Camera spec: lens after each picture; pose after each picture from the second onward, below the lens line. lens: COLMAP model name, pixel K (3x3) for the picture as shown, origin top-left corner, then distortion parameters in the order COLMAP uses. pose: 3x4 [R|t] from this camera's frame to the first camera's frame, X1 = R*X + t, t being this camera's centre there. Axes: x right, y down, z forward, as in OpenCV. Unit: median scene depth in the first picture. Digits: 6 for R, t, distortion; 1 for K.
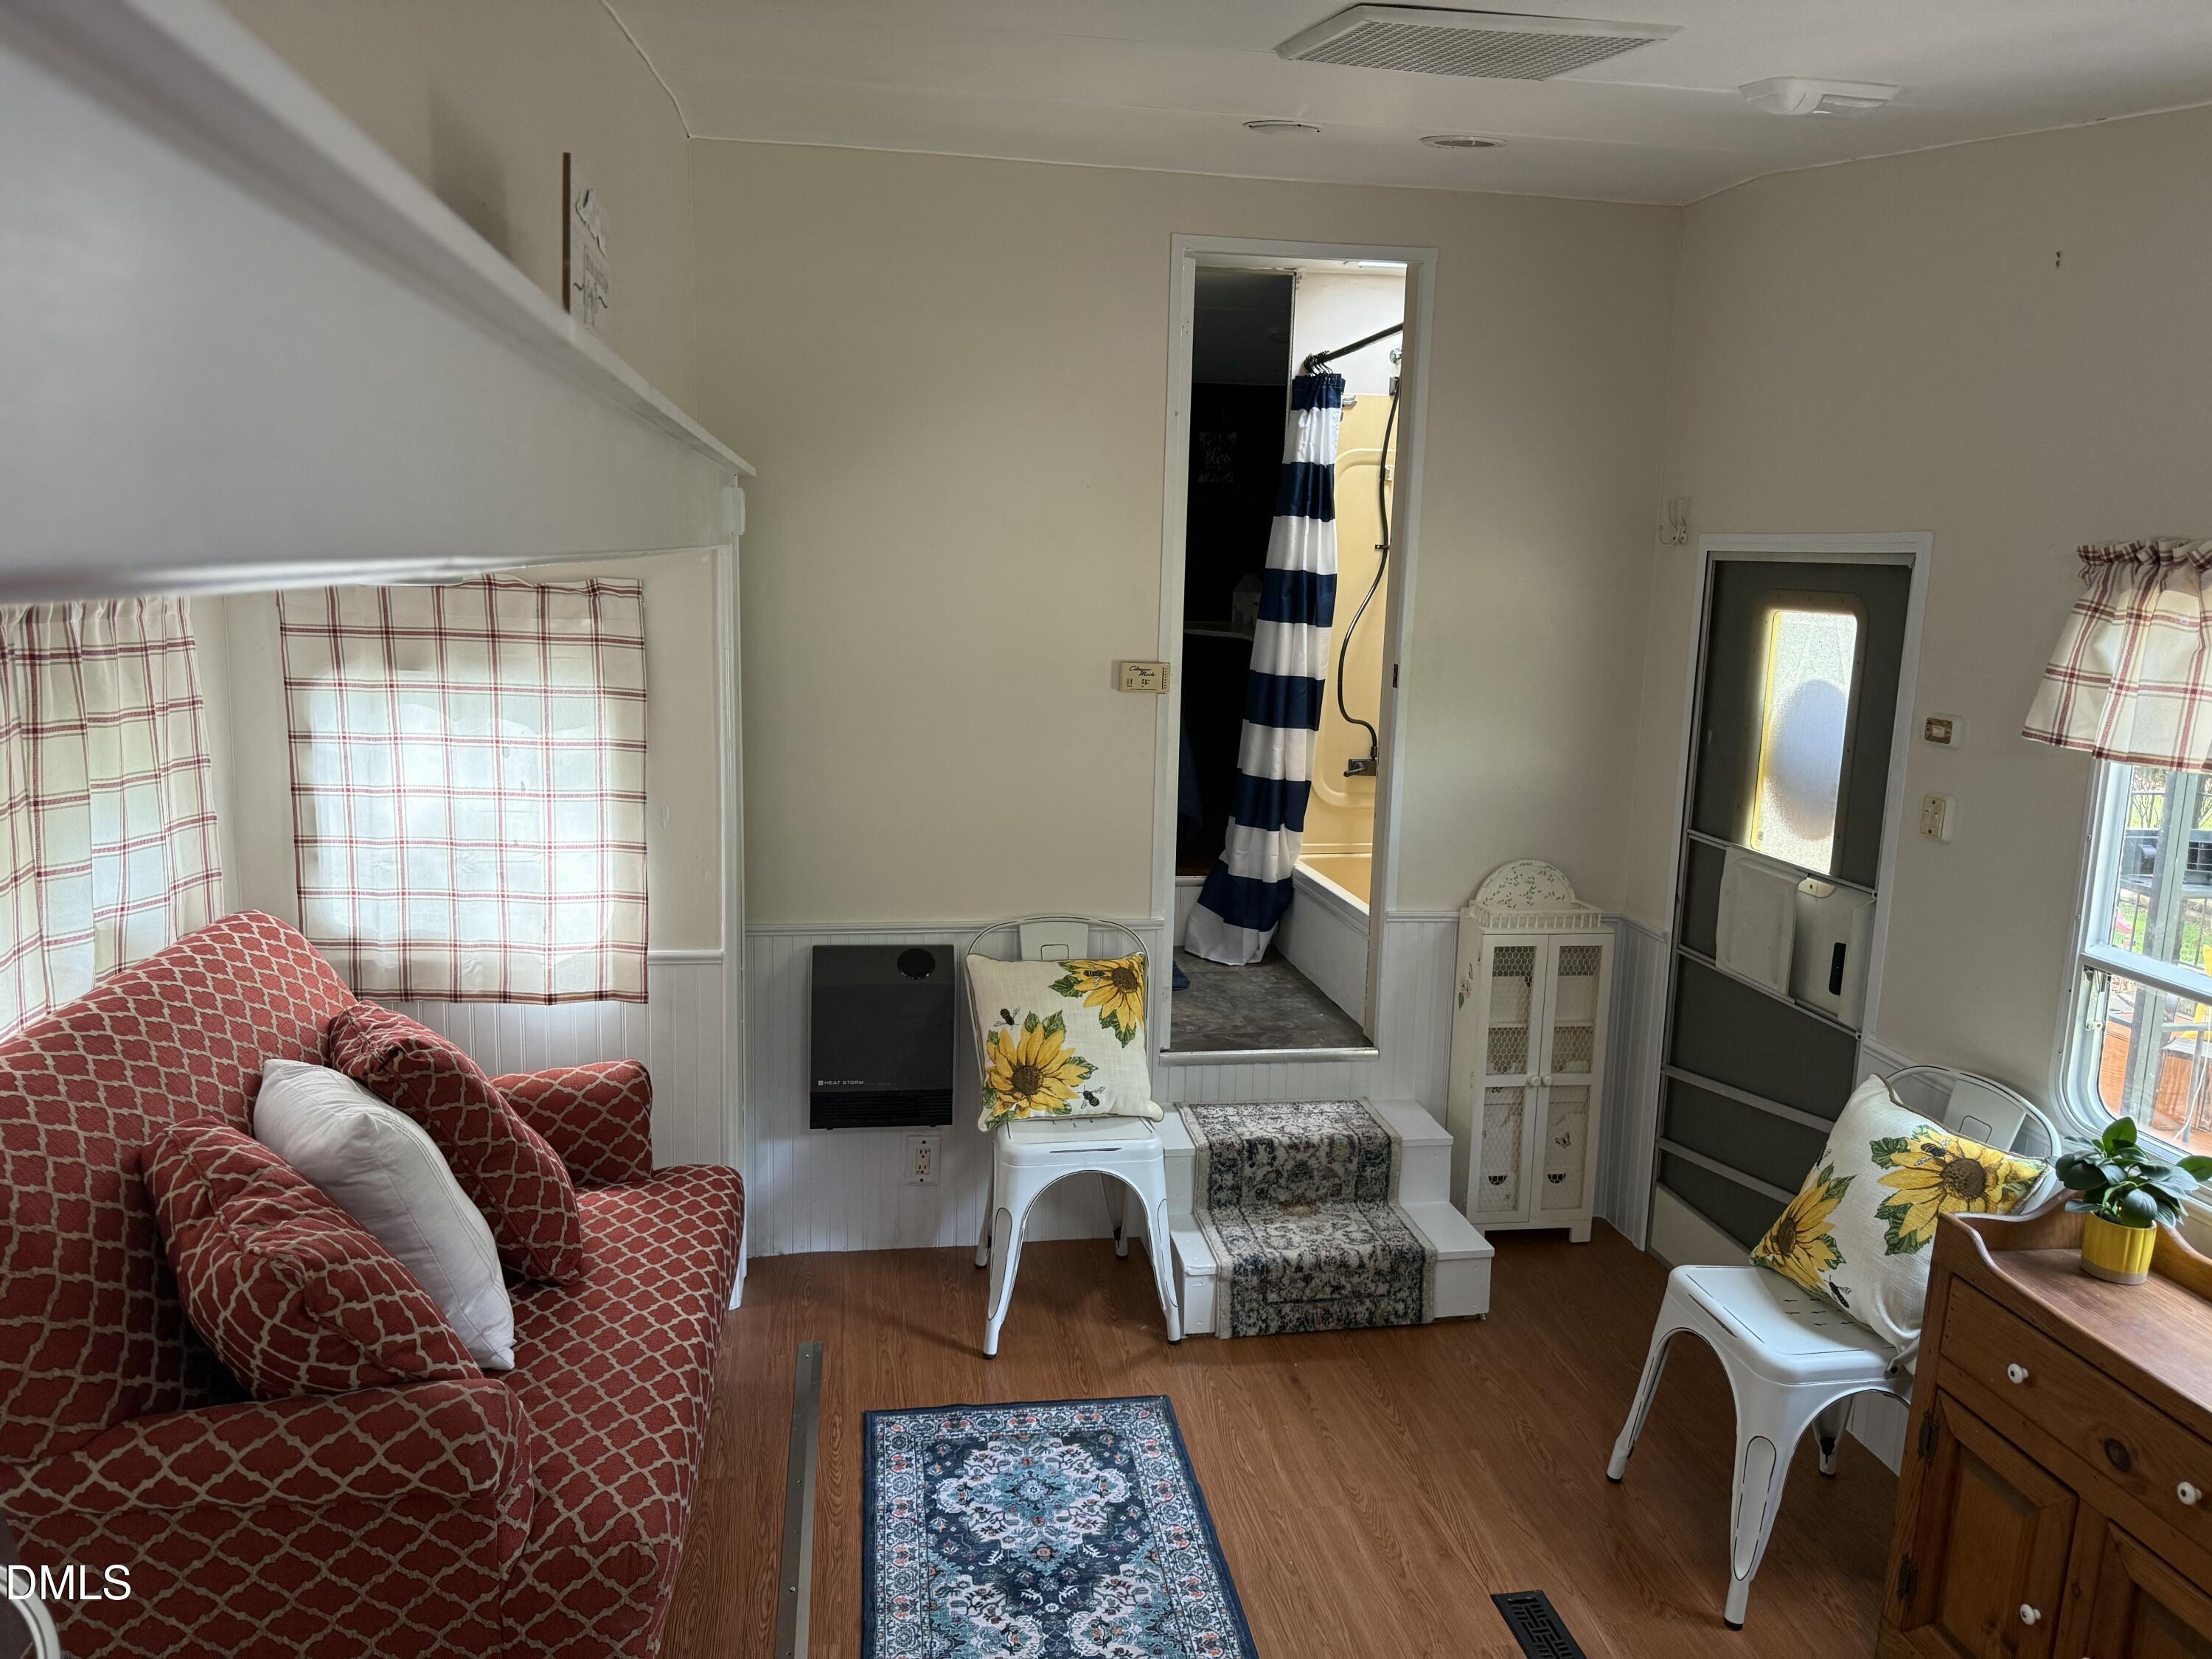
lens RADIAL K [[1557.7, 0, 1114.6], [0, 1557.7, 831.5], [0, 0, 1]] dist [0.126021, -0.192297]
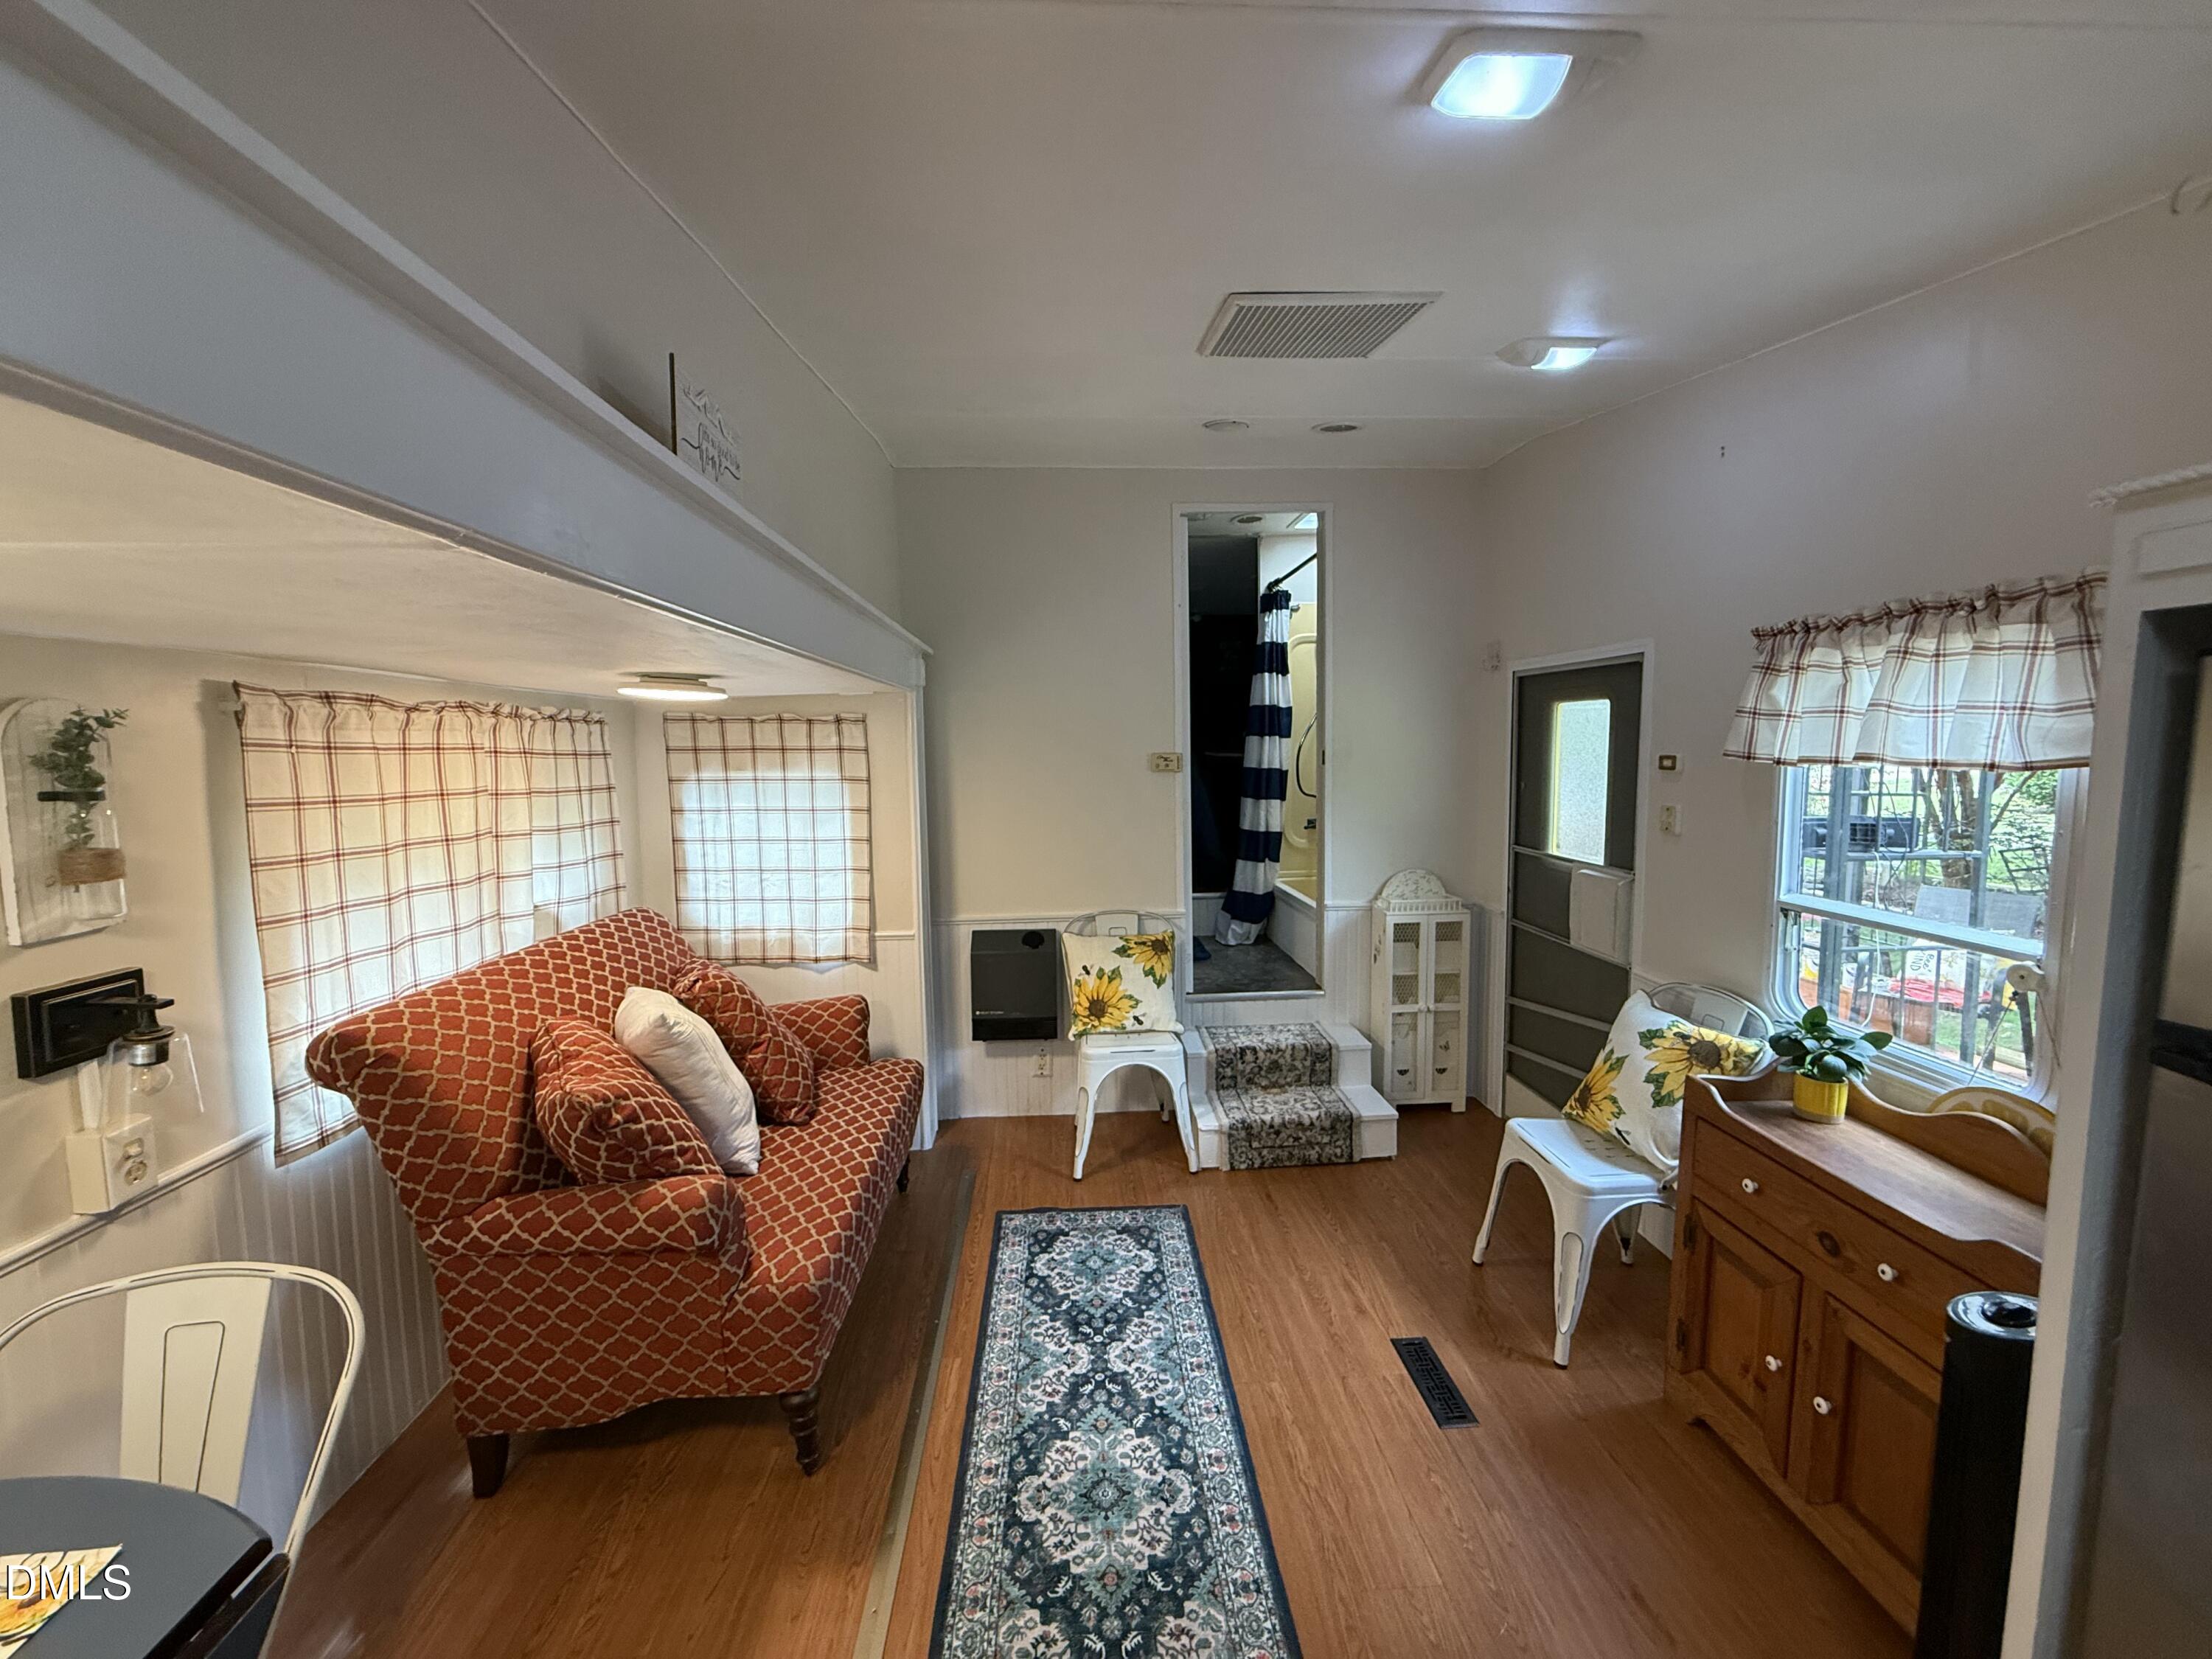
lens RADIAL K [[878.4, 0, 1104.8], [0, 878.4, 829.3], [0, 0, 1]] dist [-0.001853, 0.000549]
pose [[0.993200, -0.032987, -0.111646, 0.058707], [0.024458, 0.996737, -0.076921, 0.043599], [0.113819, 0.073667, 0.990767, 0.083814]]
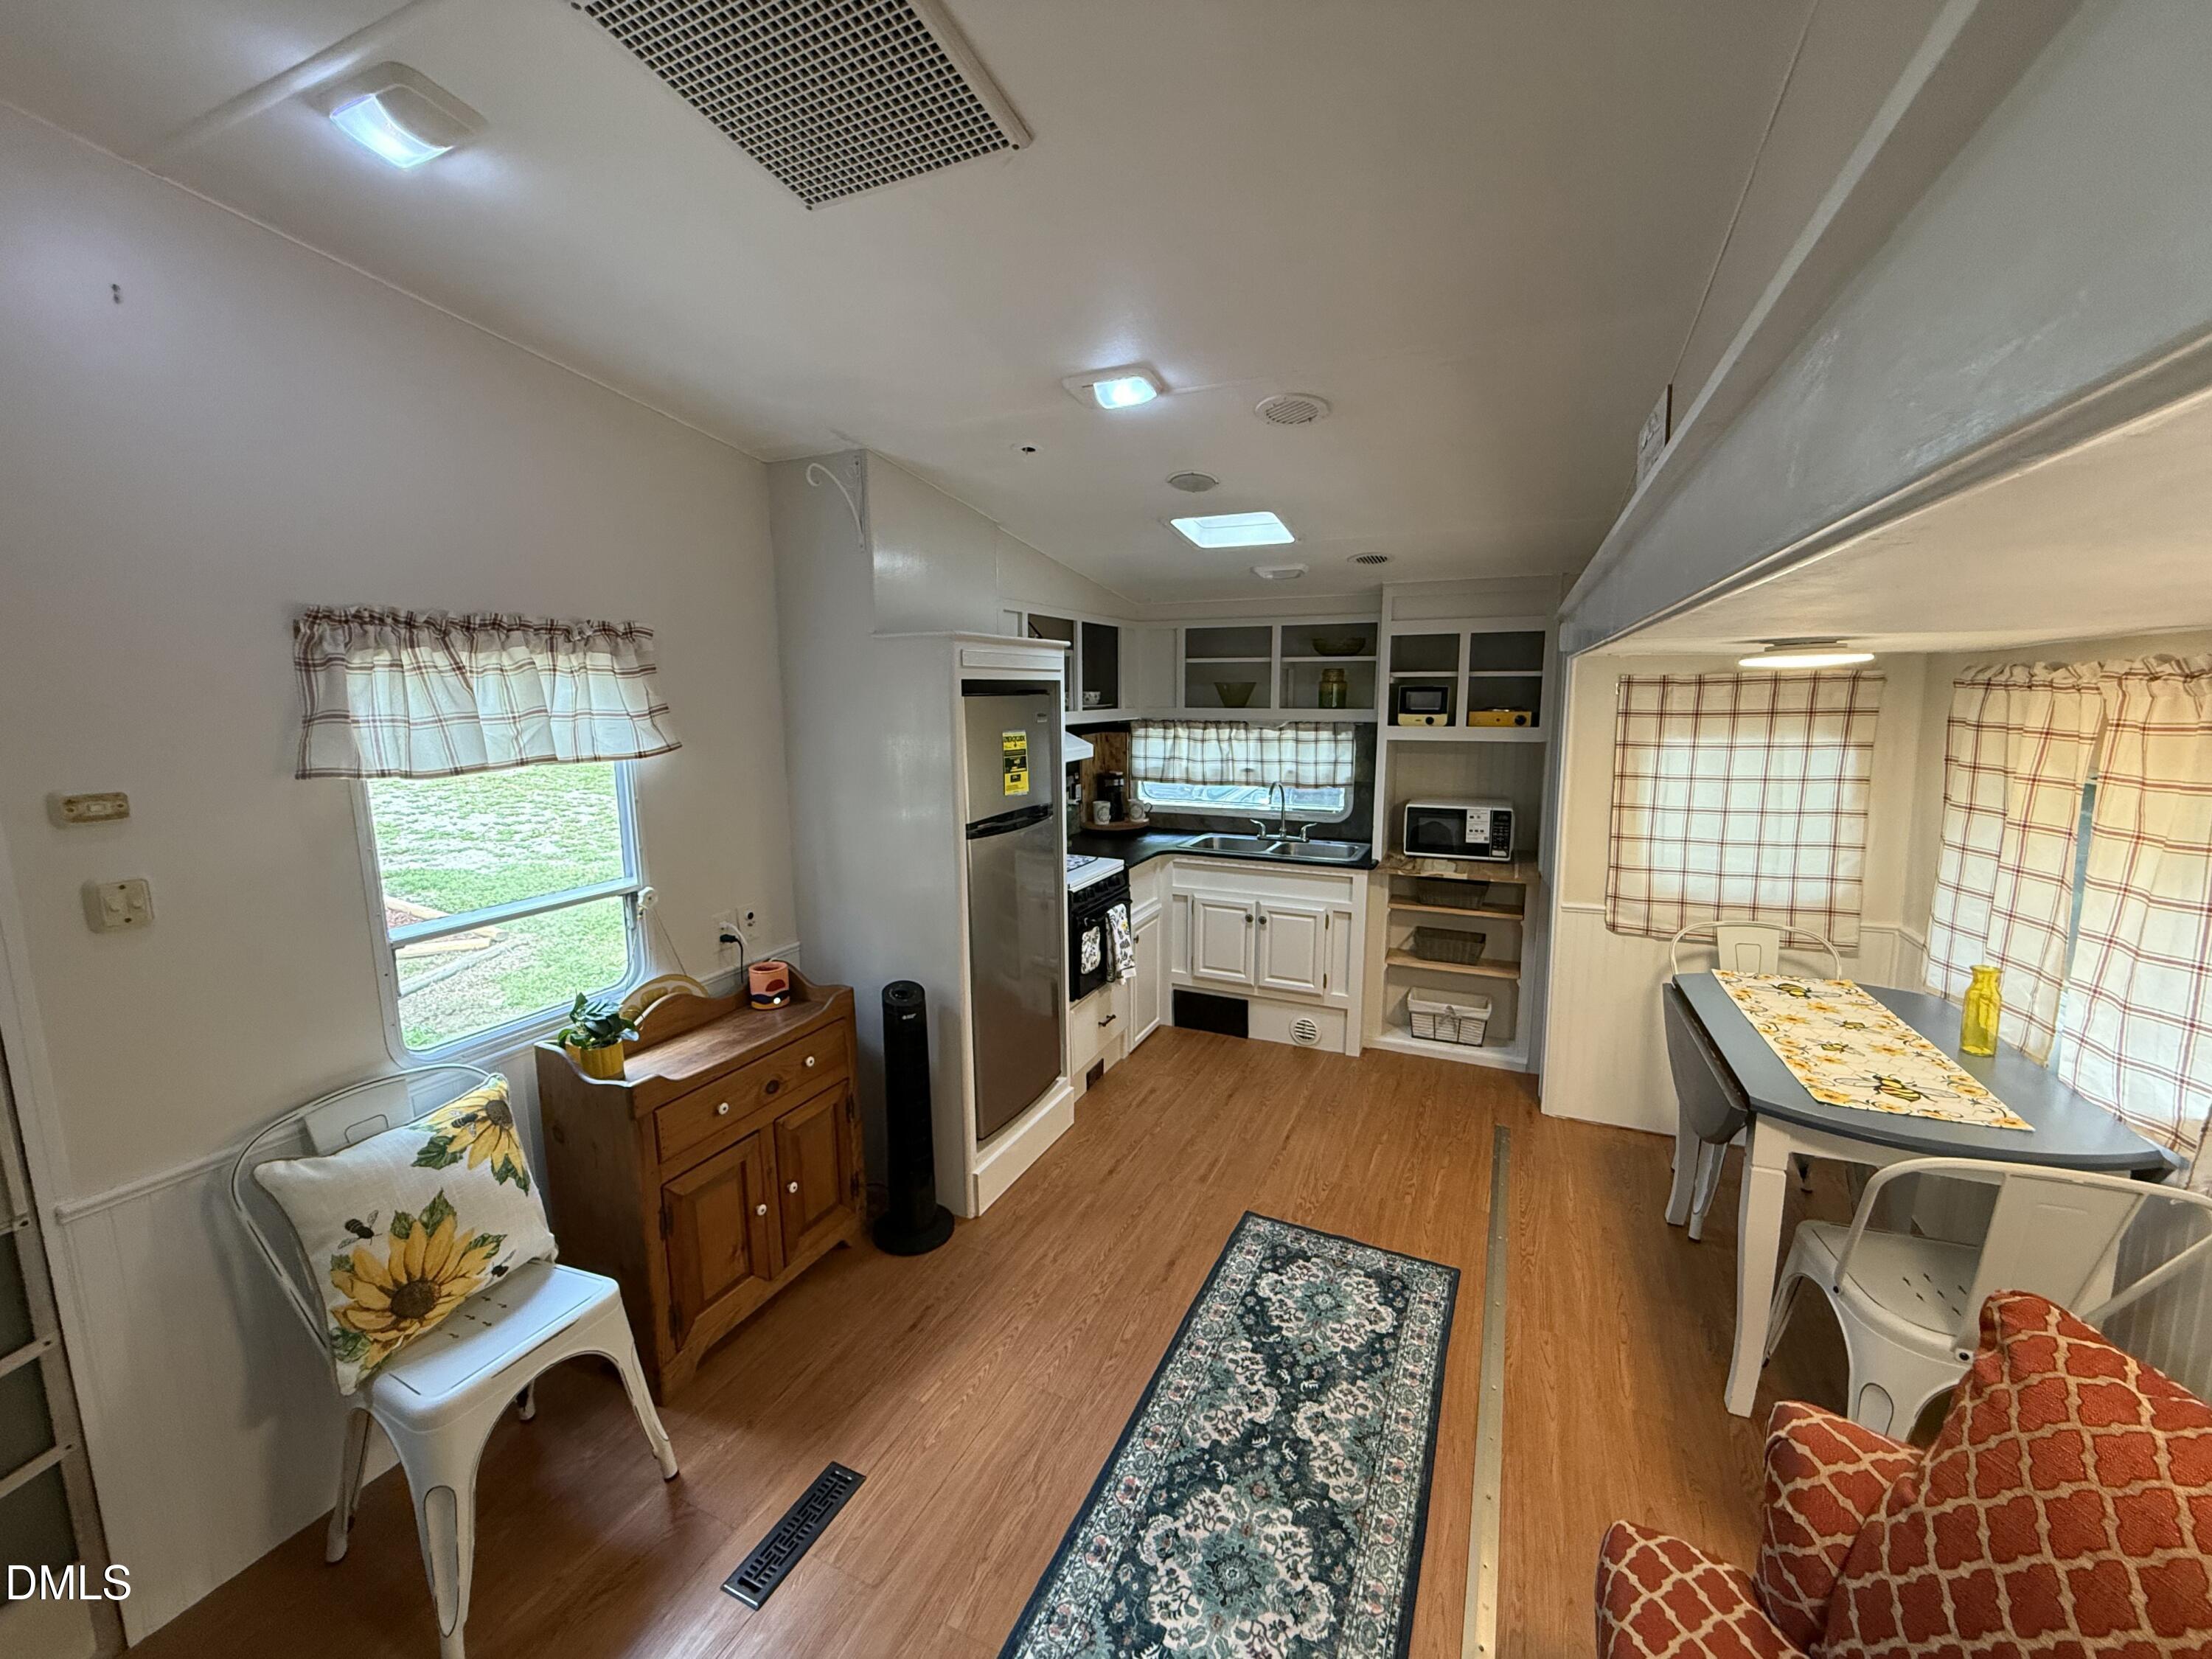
lens RADIAL K [[878.4, 0, 1104.8], [0, 878.4, 829.3], [0, 0, 1]] dist [-0.001853, 0.000549]
pose [[-0.825672, -0.108727, 0.553574, -0.165134], [0.085172, 0.945981, 0.312836, -0.128560], [-0.557684, 0.305449, -0.771810, 0.881761]]
